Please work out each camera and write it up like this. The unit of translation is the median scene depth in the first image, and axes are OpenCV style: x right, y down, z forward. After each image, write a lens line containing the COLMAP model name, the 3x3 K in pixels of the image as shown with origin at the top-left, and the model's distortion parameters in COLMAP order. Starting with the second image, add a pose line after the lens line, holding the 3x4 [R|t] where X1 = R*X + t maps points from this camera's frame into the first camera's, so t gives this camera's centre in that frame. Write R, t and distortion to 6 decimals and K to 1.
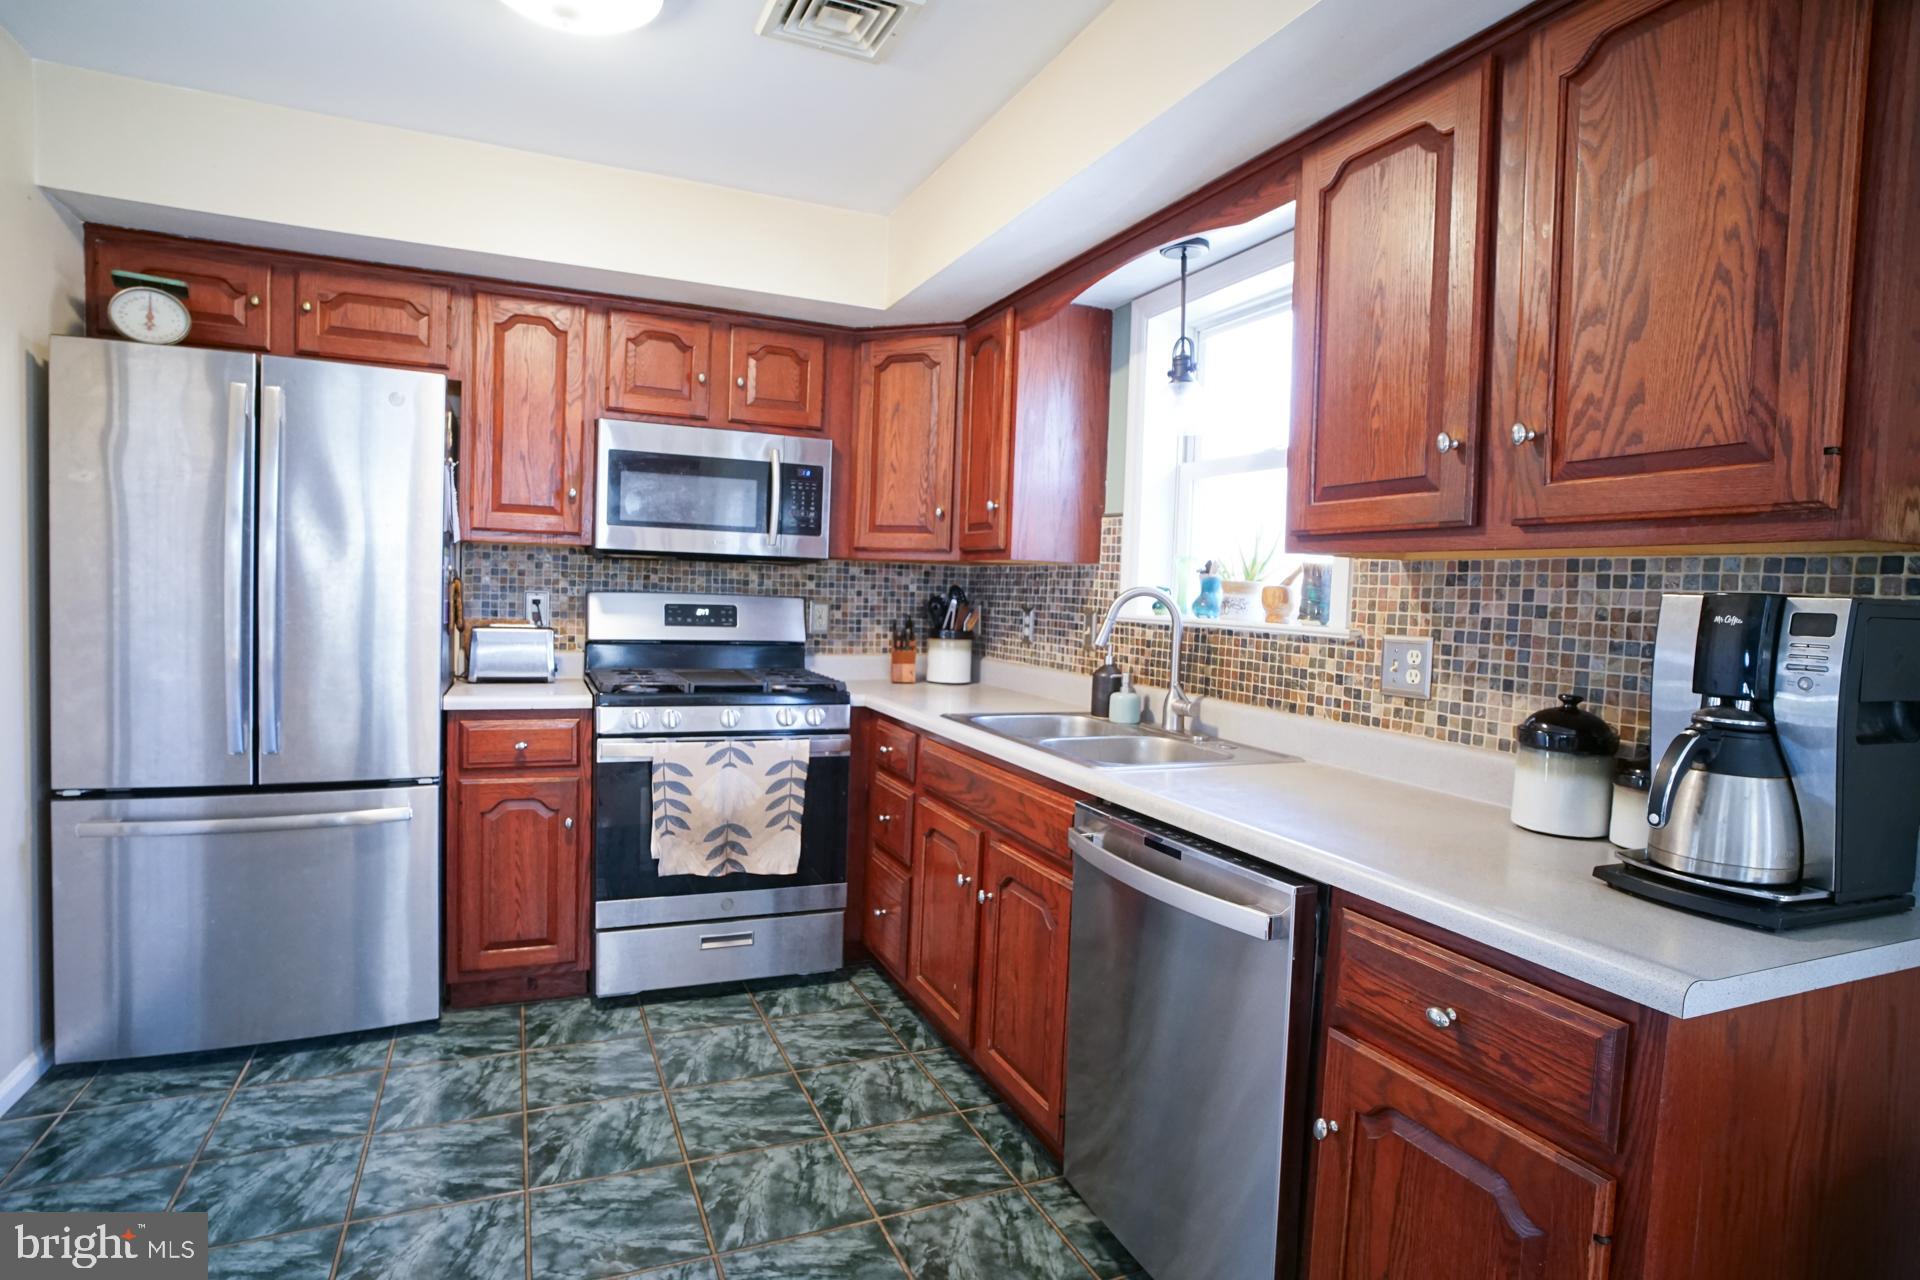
lens RADIAL K [[1006.1, 0, 950.4], [0, 1006.1, 640.1], [0, 0, 1]] dist [-0.059076, 0.037142]
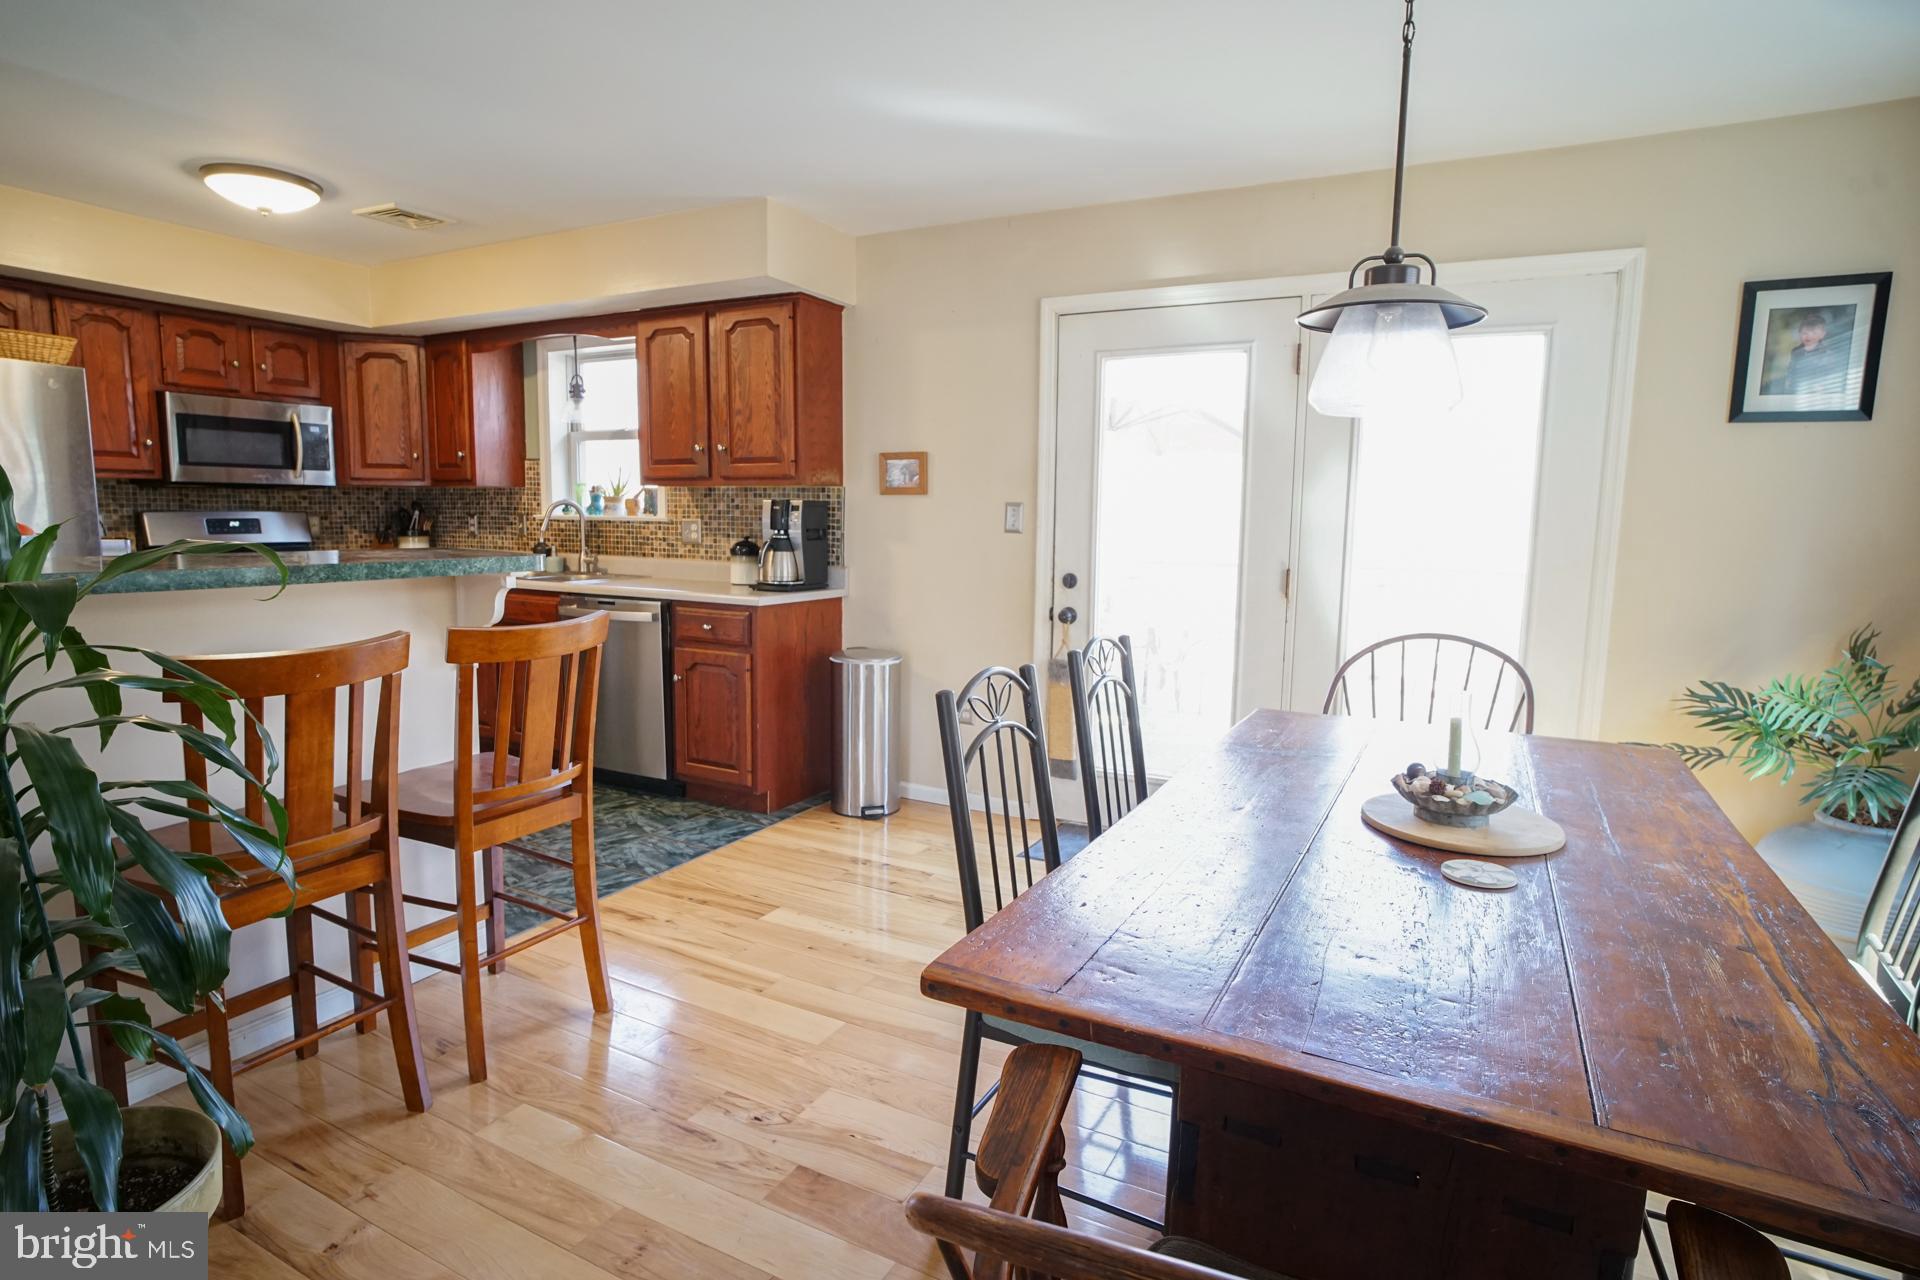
lens RADIAL K [[1006.1, 0, 950.4], [0, 1006.1, 640.1], [0, 0, 1]] dist [-0.059076, 0.037142]
pose [[0.781324, -0.104253, 0.615357, -0.416639], [0.045179, 0.992811, 0.110838, 0.034468], [-0.622489, -0.058799, 0.780417, -0.945901]]
